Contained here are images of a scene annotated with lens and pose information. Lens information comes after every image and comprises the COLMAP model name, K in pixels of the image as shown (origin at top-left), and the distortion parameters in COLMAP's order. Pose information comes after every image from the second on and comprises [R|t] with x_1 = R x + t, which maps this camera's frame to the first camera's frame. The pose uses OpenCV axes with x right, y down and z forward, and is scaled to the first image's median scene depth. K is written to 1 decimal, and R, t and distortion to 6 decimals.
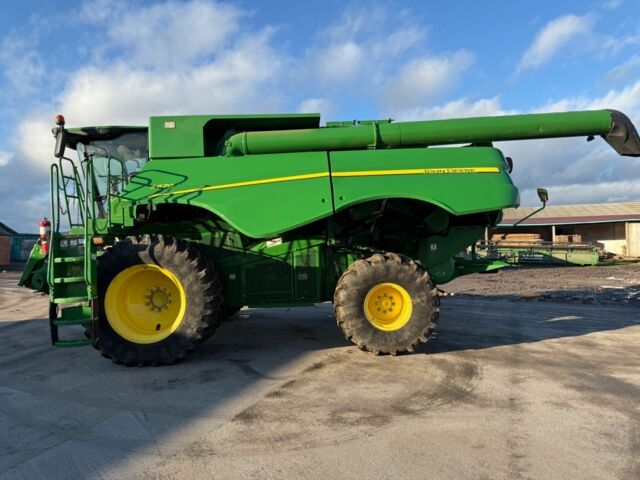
lens RADIAL K [[456.3, 0, 320.0], [0, 456.3, 240.0], [0, 0, 1]] dist [0.088858, -0.129930]
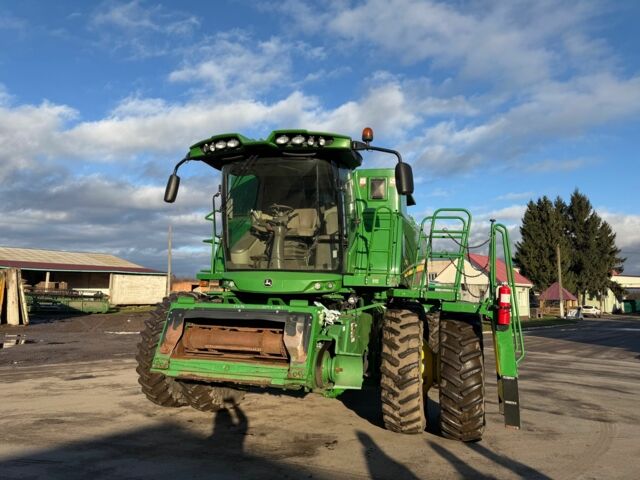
lens RADIAL K [[451.6, 0, 310.1], [0, 451.6, 240.4], [0, 0, 1]] dist [0.079248, -0.092074]
pose [[0.313197, 0.129878, 0.940765, -1.382817], [-0.041900, 0.991530, -0.122937, -0.005685], [-0.948763, -0.000915, 0.315986, 0.967532]]
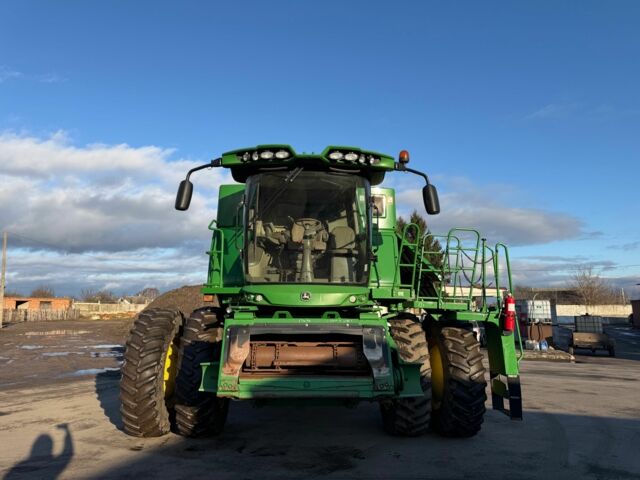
lens RADIAL K [[456.3, 0, 320.0], [0, 456.3, 240.0], [0, 0, 1]] dist [0.088858, -0.129930]
pose [[-0.006590, 0.158977, 0.987260, -1.453972], [-0.017743, 0.987108, -0.159071, 0.003128], [-0.999821, -0.018565, -0.003685, 1.284199]]
